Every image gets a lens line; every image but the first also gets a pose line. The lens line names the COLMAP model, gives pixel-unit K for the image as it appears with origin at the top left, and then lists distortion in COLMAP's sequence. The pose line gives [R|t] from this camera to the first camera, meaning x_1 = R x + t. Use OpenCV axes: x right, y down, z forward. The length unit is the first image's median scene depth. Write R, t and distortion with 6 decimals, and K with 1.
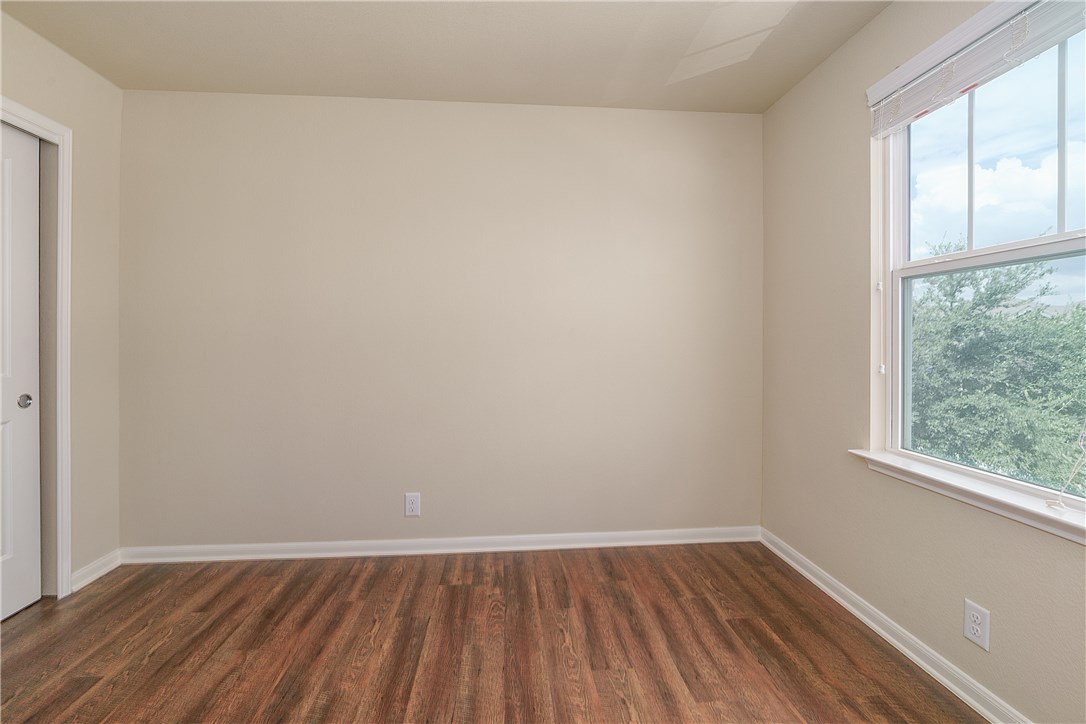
lens RADIAL K [[476.6, 0, 544.1], [0, 476.6, 352.0], [0, 0, 1]] dist [-0.009523, 0.000231]
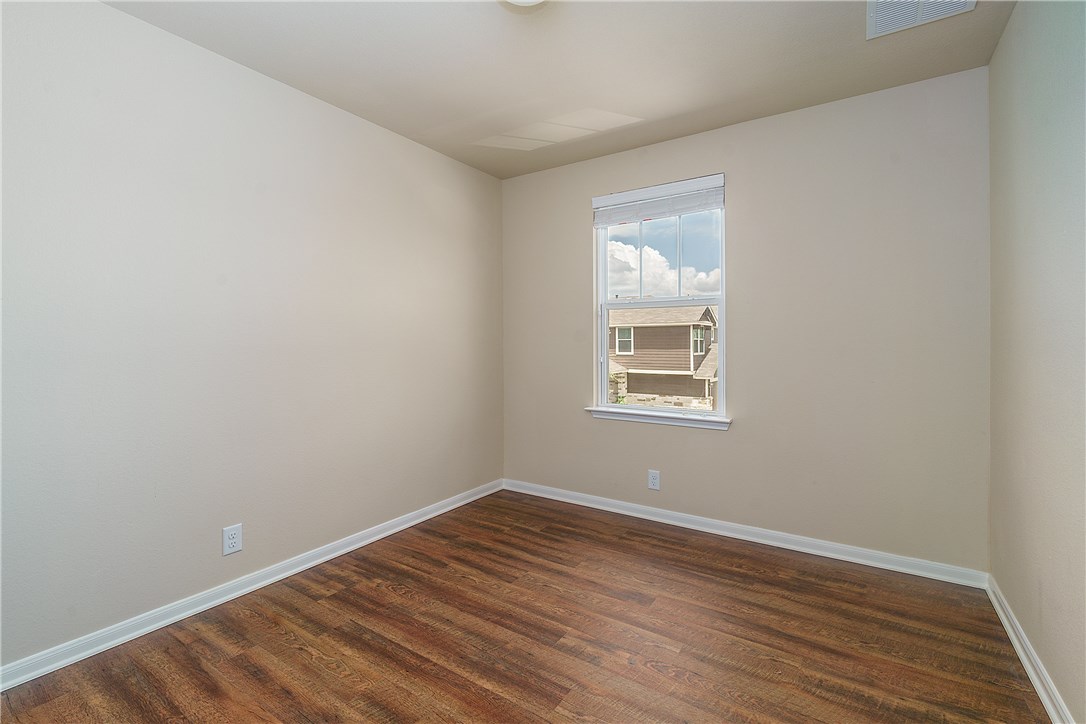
lens RADIAL K [[476.6, 0, 550.1], [0, 476.6, 358.0], [0, 0, 1]] dist [-0.009523, 0.000231]
pose [[0.617112, -0.025769, 0.786453, -0.711007], [0.022492, 0.999633, 0.015106, -0.001810], [-0.786553, 0.008367, 0.617466, 0.041277]]
